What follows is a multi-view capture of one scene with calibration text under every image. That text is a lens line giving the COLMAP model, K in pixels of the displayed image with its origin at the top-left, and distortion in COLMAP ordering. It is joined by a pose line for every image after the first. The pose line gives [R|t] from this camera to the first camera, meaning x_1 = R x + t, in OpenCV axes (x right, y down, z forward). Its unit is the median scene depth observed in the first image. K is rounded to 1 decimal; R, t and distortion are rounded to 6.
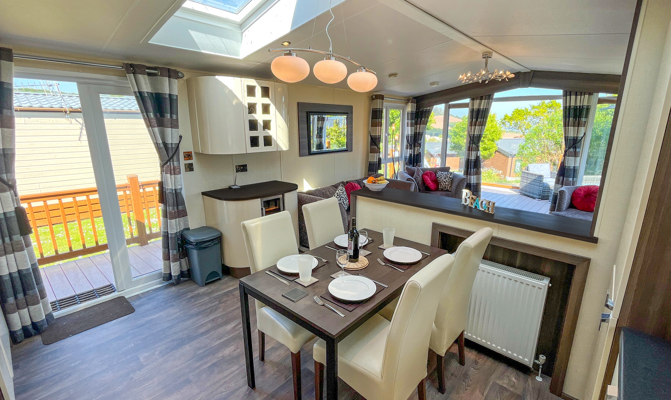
lens RADIAL K [[321.2, 0, 340.3], [0, 321.2, 207.3], [0, 0, 1]] dist [-0.003753, 0.000099]
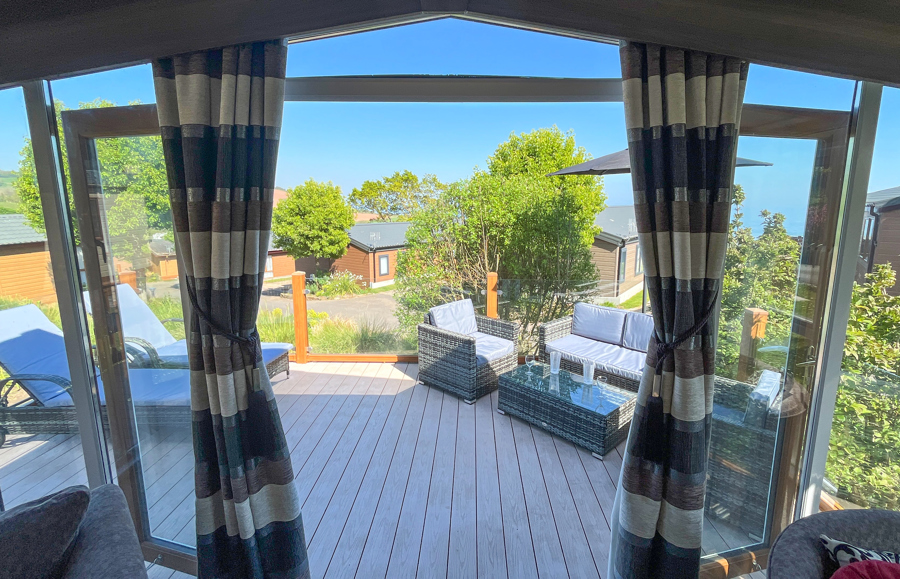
lens RADIAL K [[417.2, 0, 460.4], [0, 417.2, 264.0], [0, 0, 1]] dist [0.000796, 0.002426]
pose [[0.760274, -0.096266, 0.642429, 0.381780], [0.162736, 0.985648, -0.044891, -0.205692], [-0.628888, 0.138676, 0.765029, 0.757888]]
